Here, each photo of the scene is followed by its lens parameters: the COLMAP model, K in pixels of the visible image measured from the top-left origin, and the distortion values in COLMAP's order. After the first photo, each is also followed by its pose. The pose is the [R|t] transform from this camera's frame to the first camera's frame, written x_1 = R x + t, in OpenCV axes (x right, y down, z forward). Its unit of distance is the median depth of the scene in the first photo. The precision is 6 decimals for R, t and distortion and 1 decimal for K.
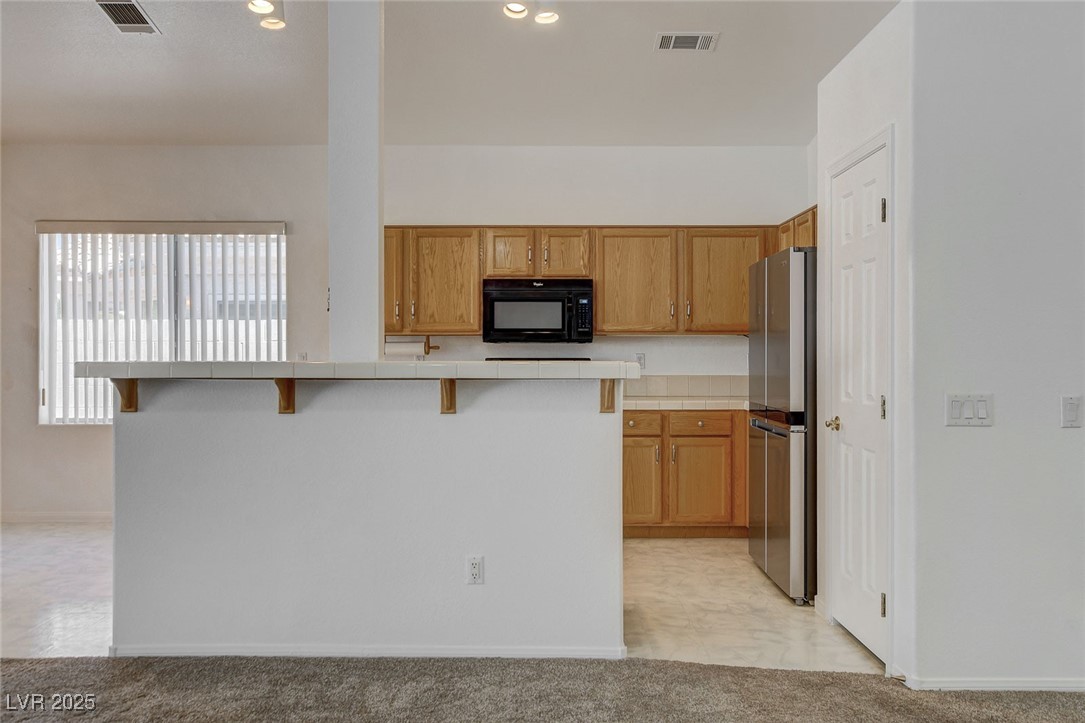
lens RADIAL K [[843.5, 0, 549.2], [0, 843.5, 352.5], [0, 0, 1]] dist [-0.008371, 0.028901]
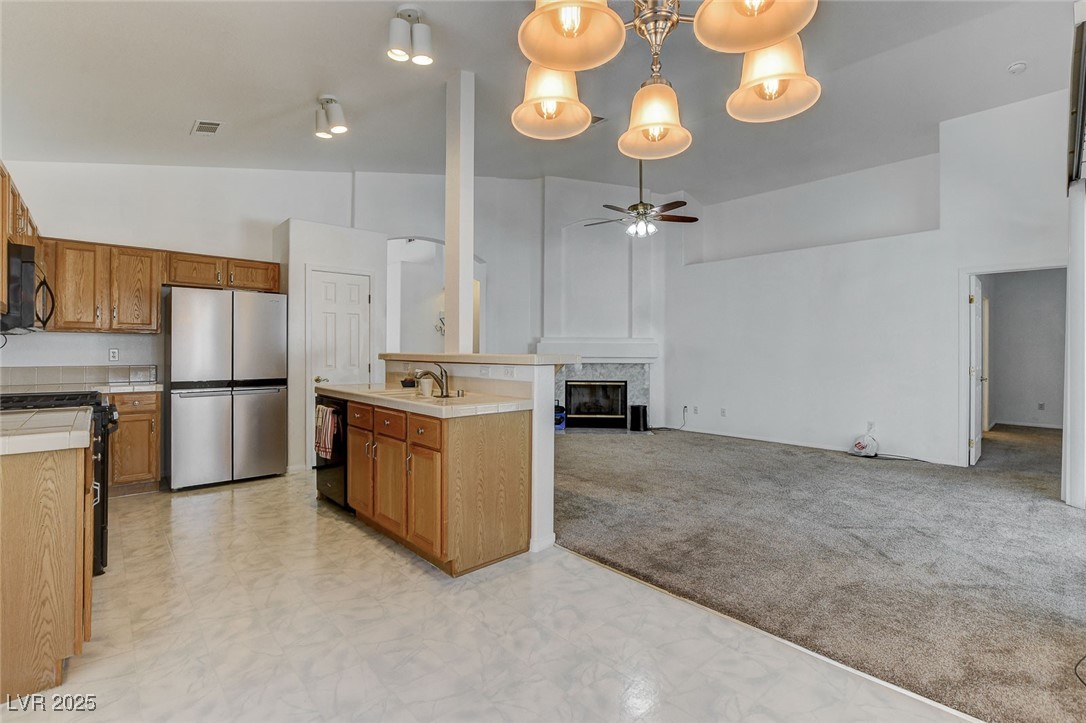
lens RADIAL K [[485.0, 0, 537.6], [0, 485.0, 351.4], [0, 0, 1]] dist [-0.020334, 0.001089]
pose [[-0.664925, -0.002929, 0.746904, -0.709576], [-0.004916, 0.999988, -0.000455, 0.003227], [-0.746894, -0.003975, -0.664931, 0.984097]]
